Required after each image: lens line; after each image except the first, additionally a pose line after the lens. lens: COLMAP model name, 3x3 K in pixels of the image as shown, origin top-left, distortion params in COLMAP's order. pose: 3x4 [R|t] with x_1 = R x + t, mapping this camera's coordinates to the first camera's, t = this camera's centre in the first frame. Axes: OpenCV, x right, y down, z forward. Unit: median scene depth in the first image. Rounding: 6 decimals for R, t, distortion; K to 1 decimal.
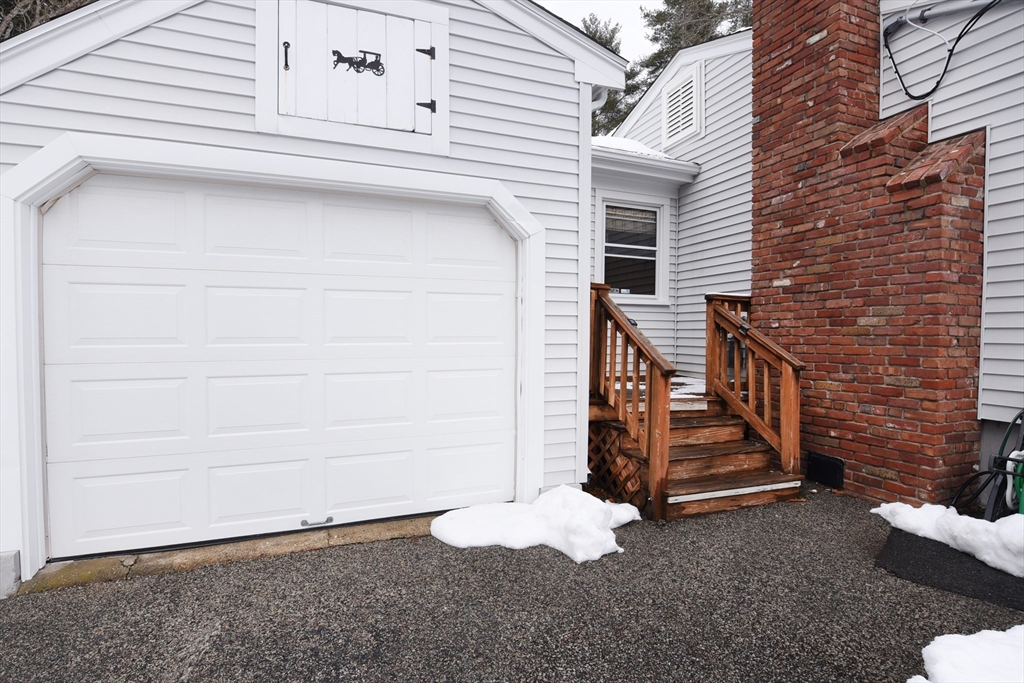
lens RADIAL K [[500.4, 0, 510.8], [0, 500.4, 340.5], [0, 0, 1]] dist [-0.000230, -0.000168]
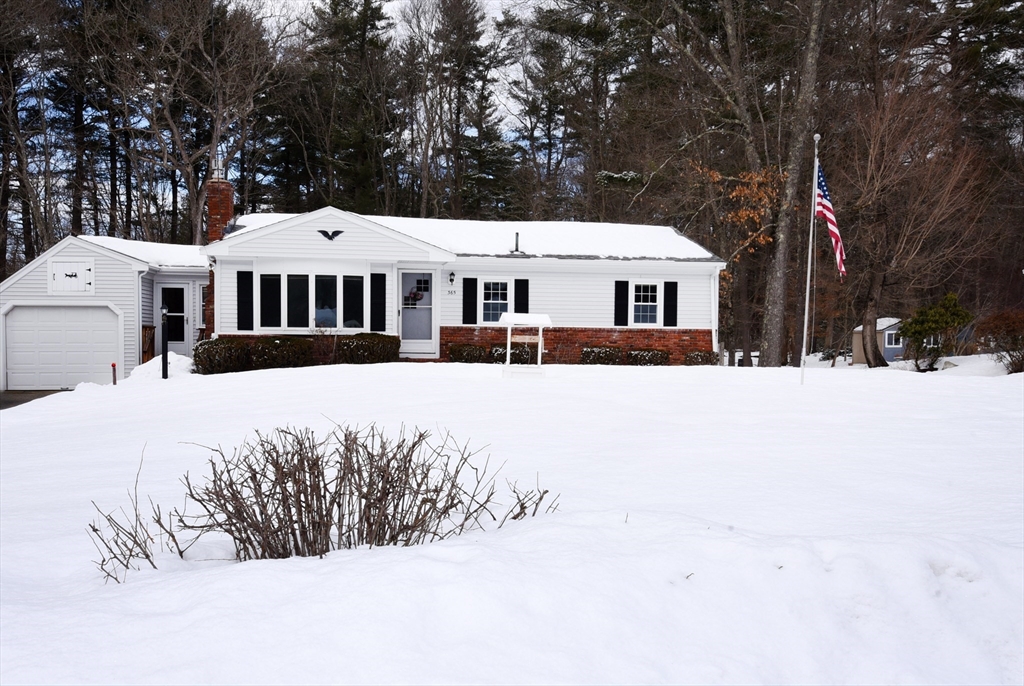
lens RADIAL K [[799.1, 0, 512.5], [0, 799.1, 344.5], [0, 0, 1]] dist [-0.007409, 0.004144]
pose [[0.971574, -0.005242, -0.236678, 4.693444], [0.000966, 0.999834, -0.018179, 0.127967], [0.236734, 0.017434, 0.971418, -4.422518]]
